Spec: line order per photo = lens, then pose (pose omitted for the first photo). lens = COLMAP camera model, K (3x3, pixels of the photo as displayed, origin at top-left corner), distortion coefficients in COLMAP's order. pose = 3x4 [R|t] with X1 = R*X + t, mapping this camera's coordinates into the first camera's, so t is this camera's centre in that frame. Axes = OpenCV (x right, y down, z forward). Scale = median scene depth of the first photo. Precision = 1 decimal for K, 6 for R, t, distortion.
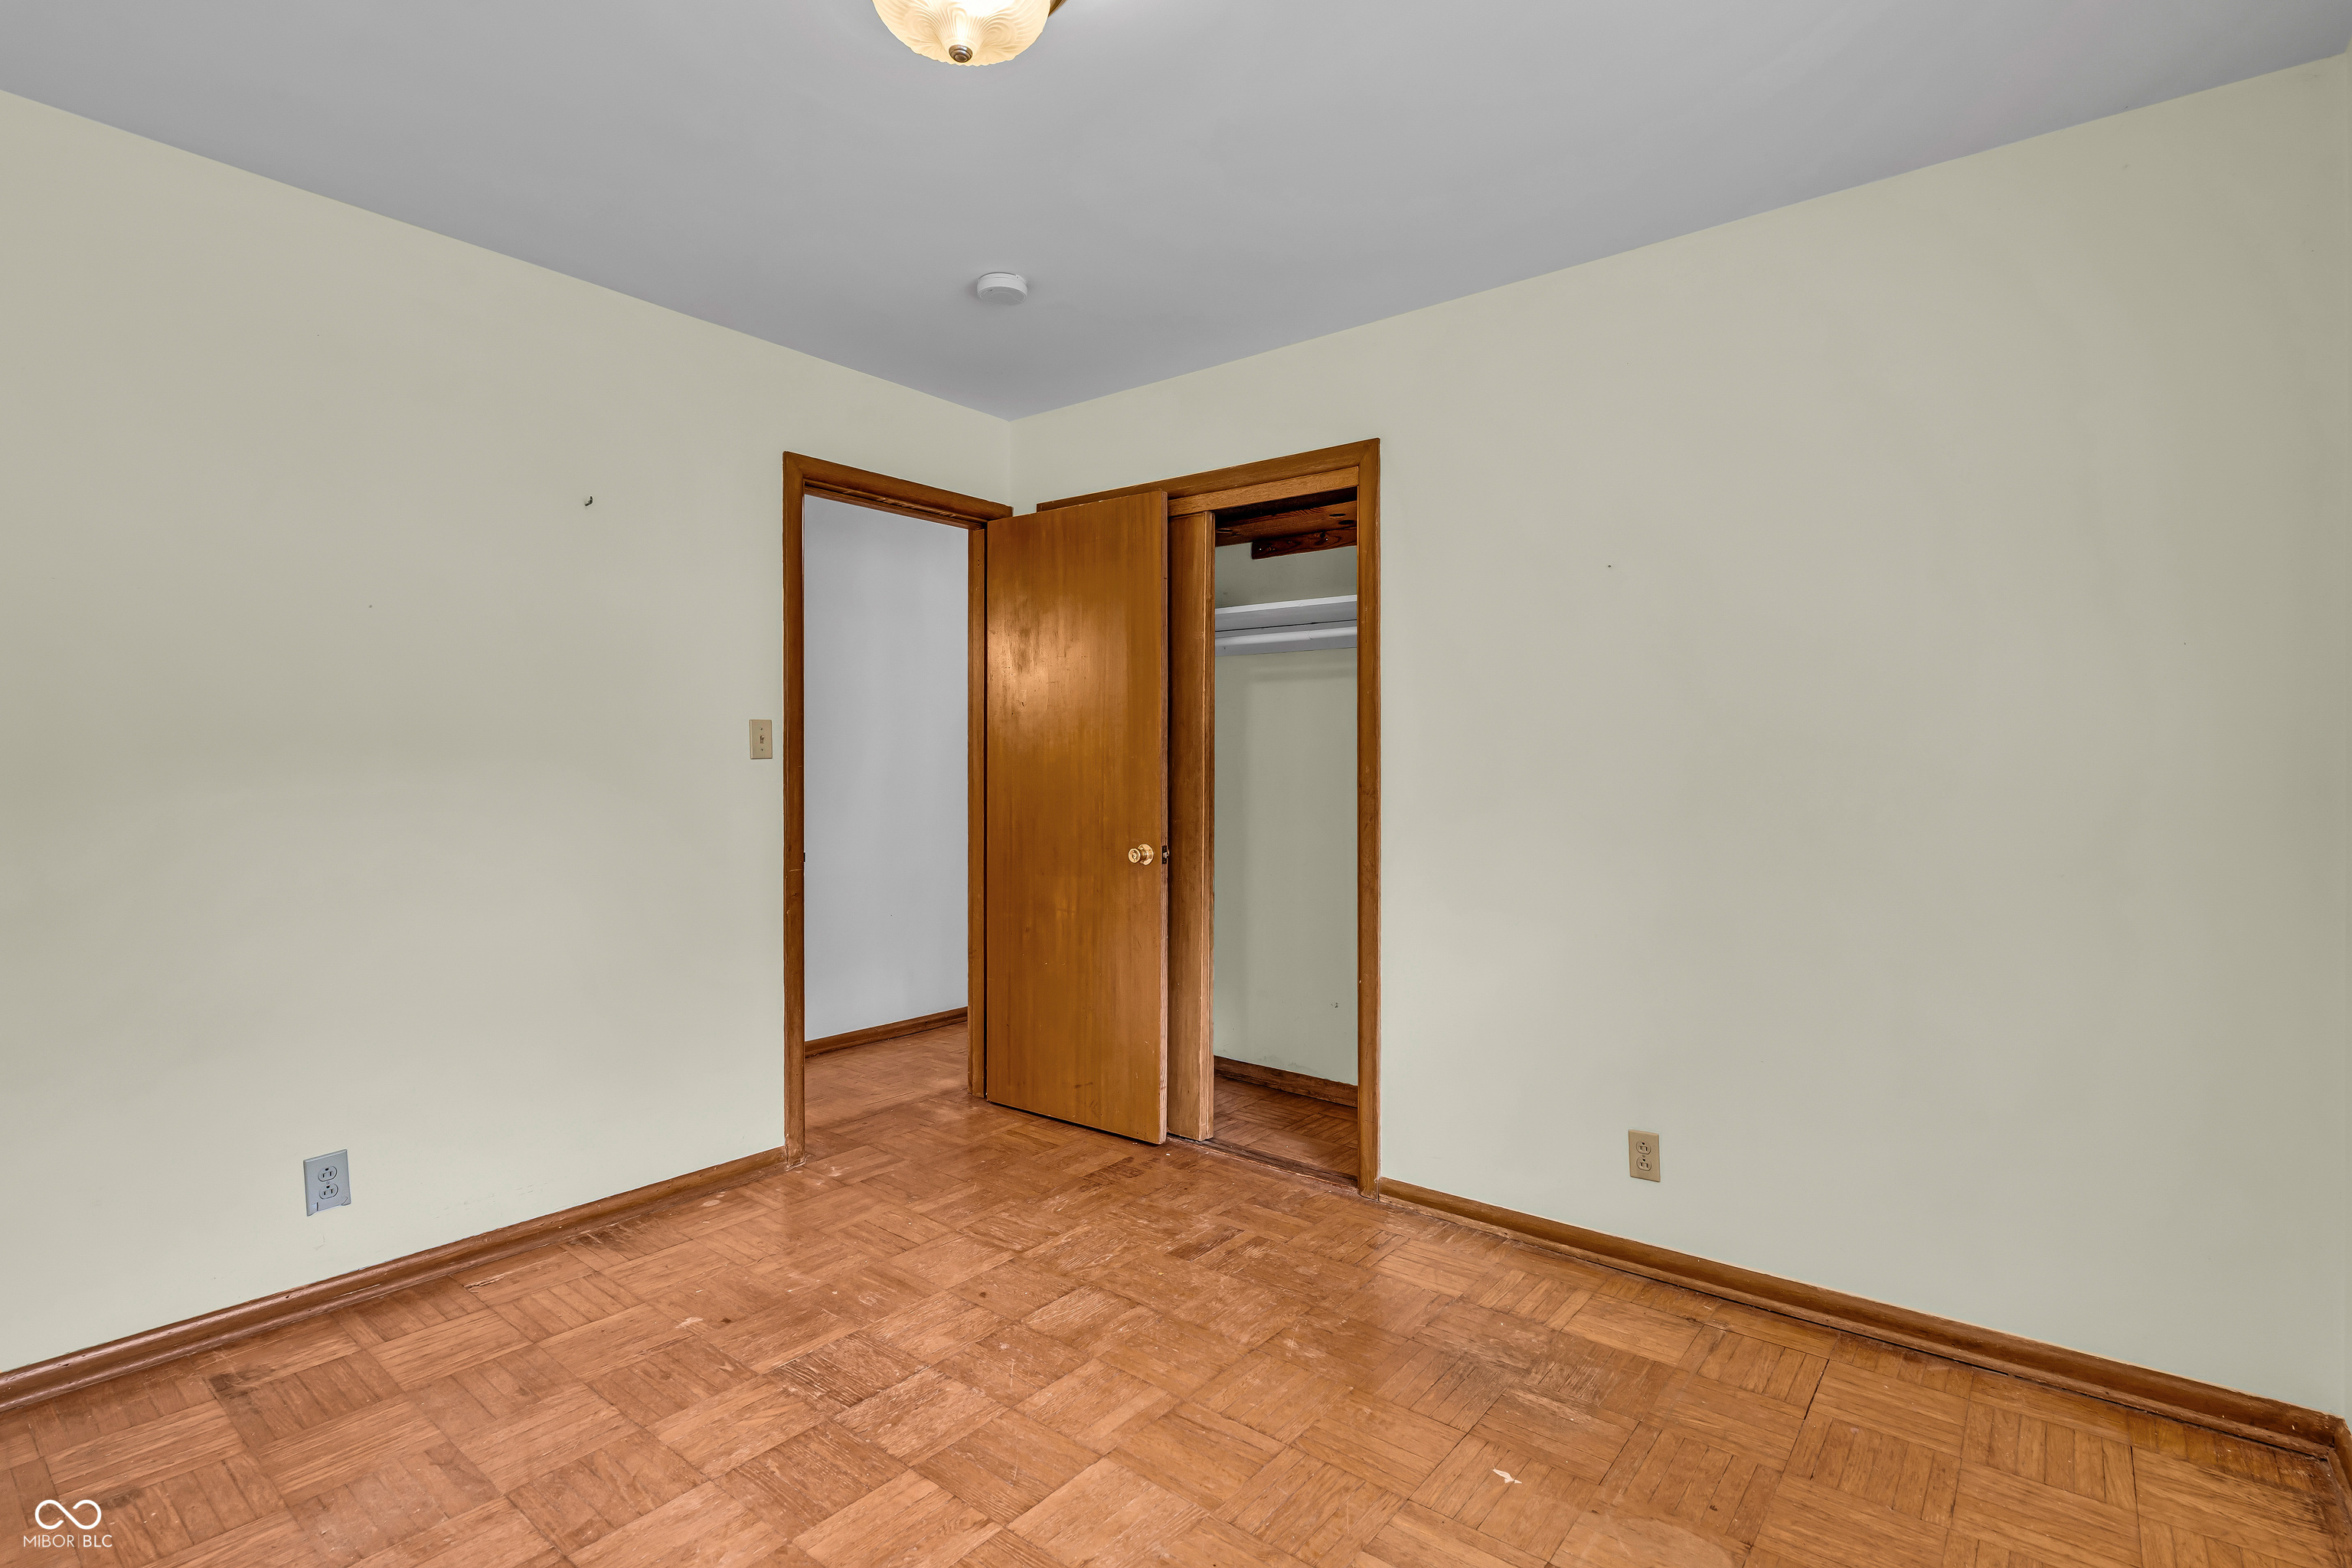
lens RADIAL K [[1141.6, 0, 1176.3], [0, 1141.6, 761.5], [0, 0, 1]] dist [0.002030, 0.000709]
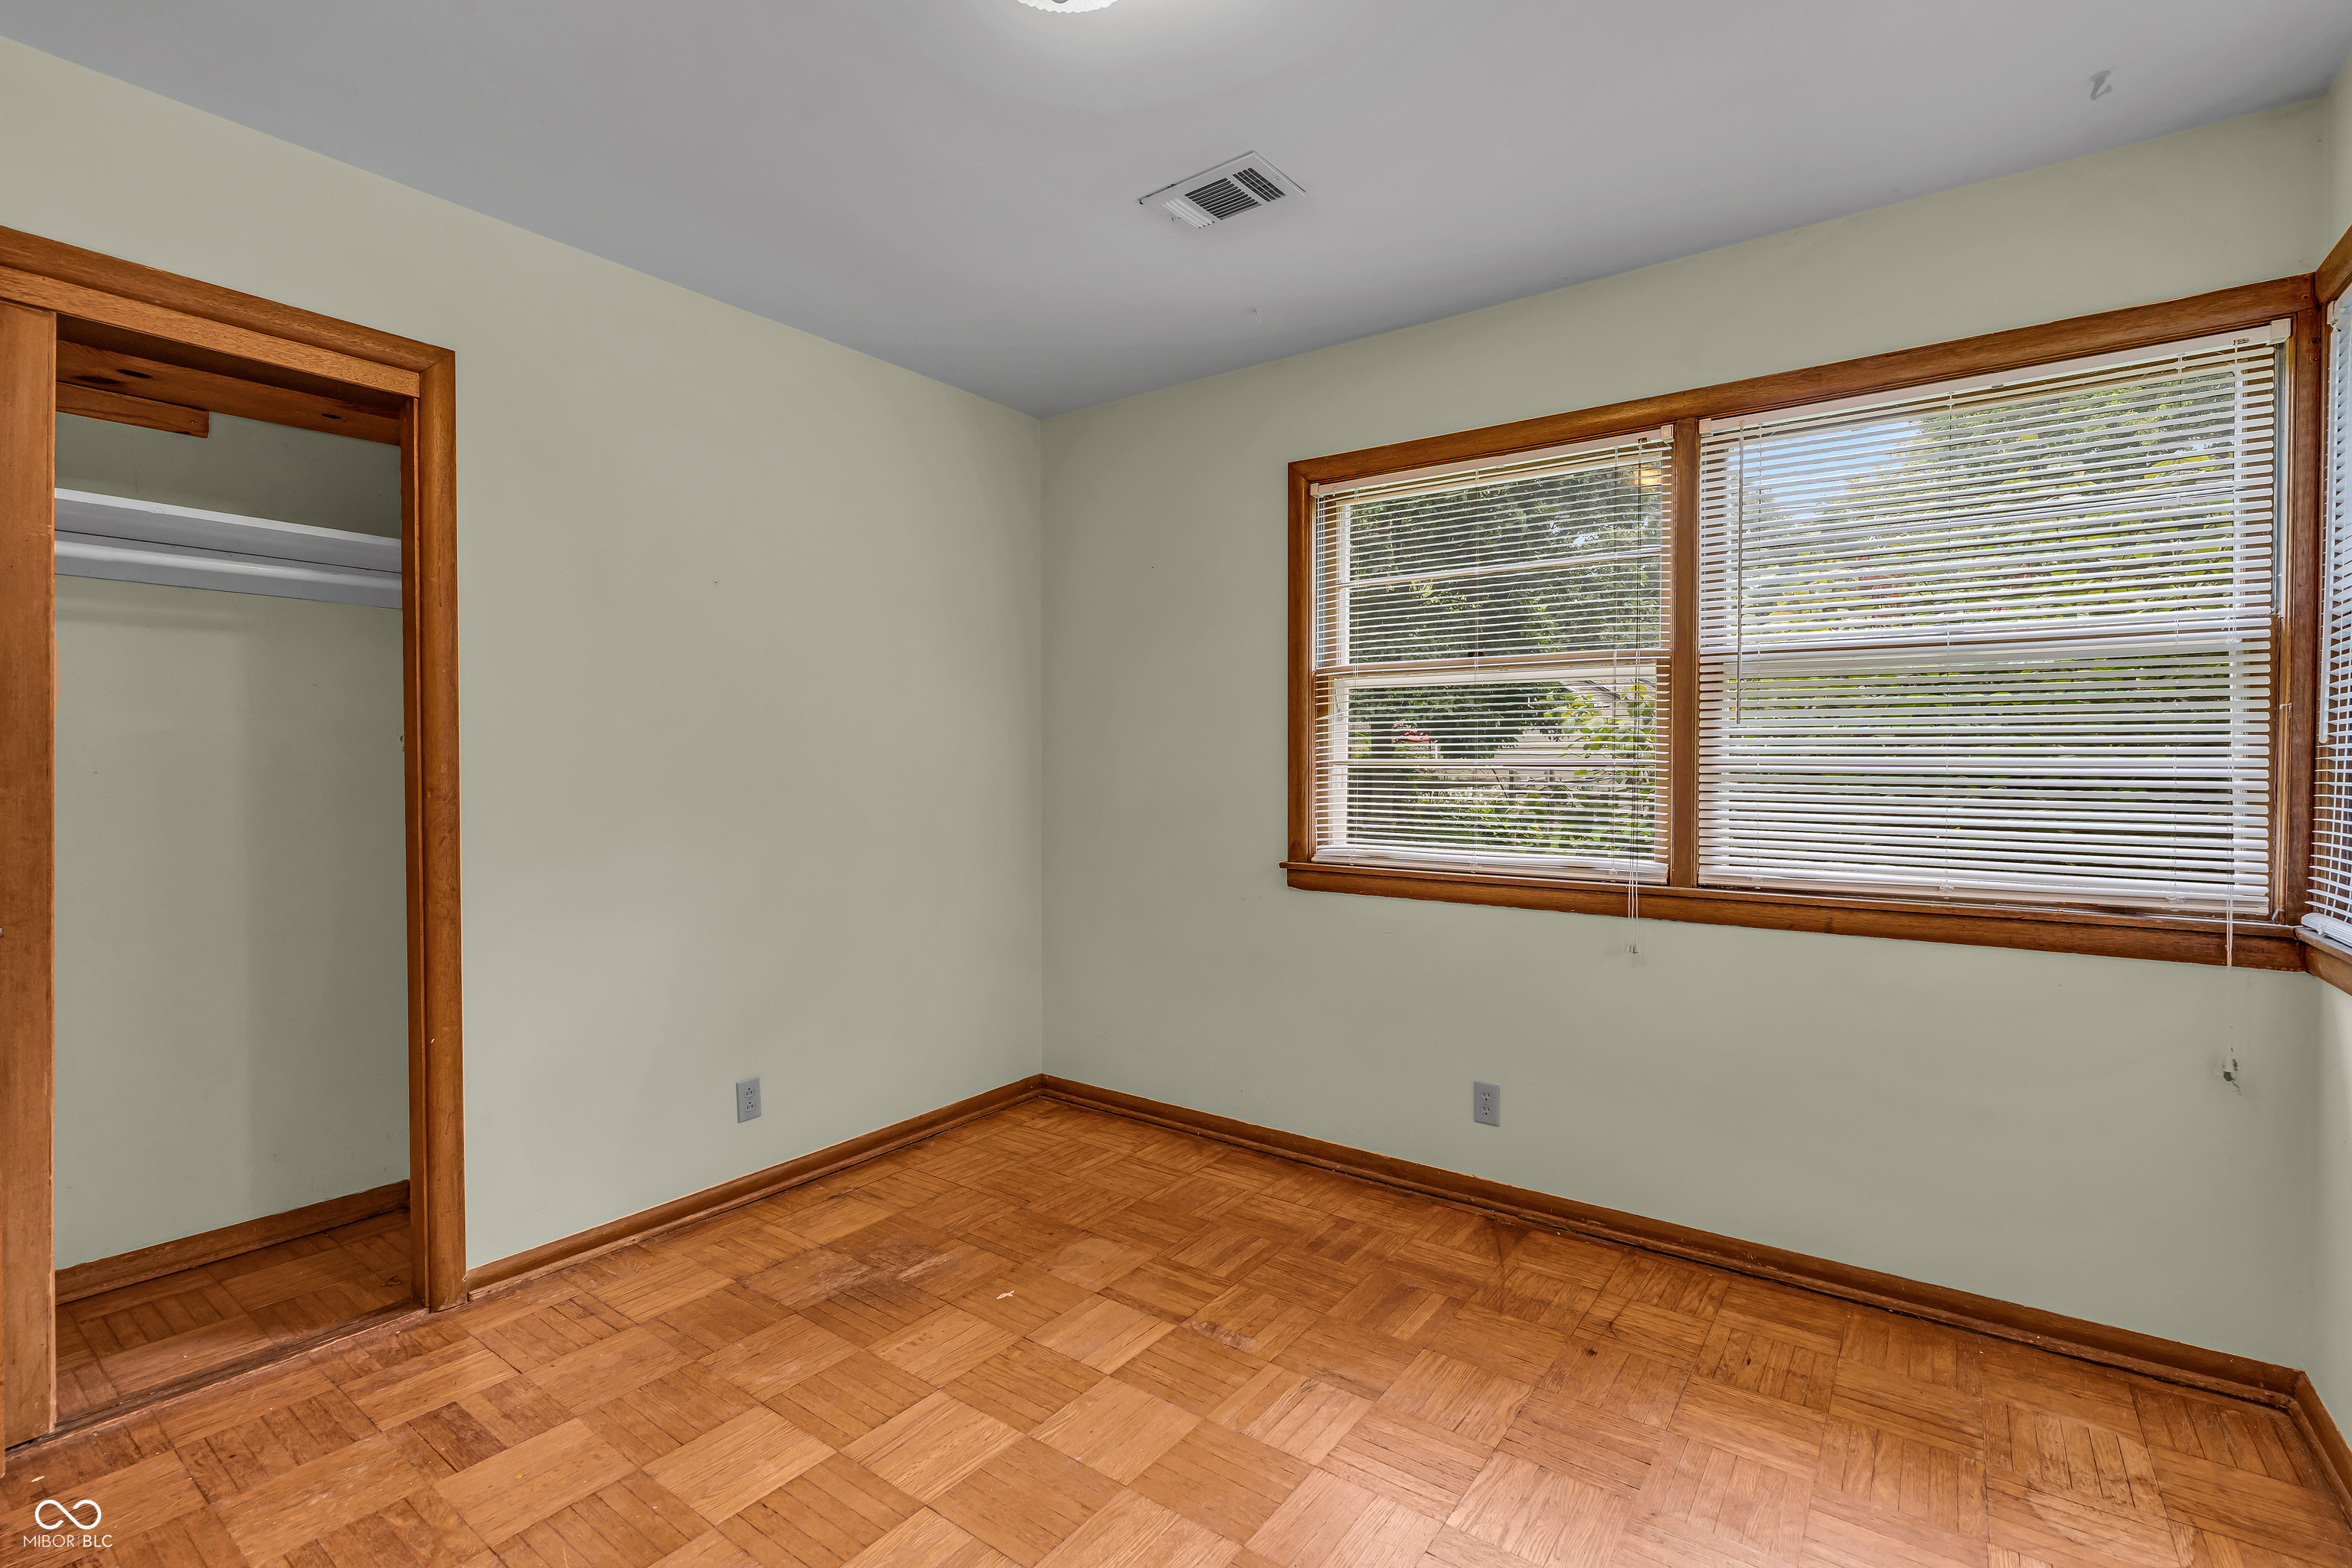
lens RADIAL K [[1063.5, 0, 1176.0], [0, 1063.5, 784.0], [0, 0, 1]] dist [0.000210, -0.000207]
pose [[-0.043763, -0.020091, 0.998840, -0.657875], [-0.002470, 0.999797, 0.020002, 0.001784], [-0.999039, -0.001591, -0.043803, 0.592965]]
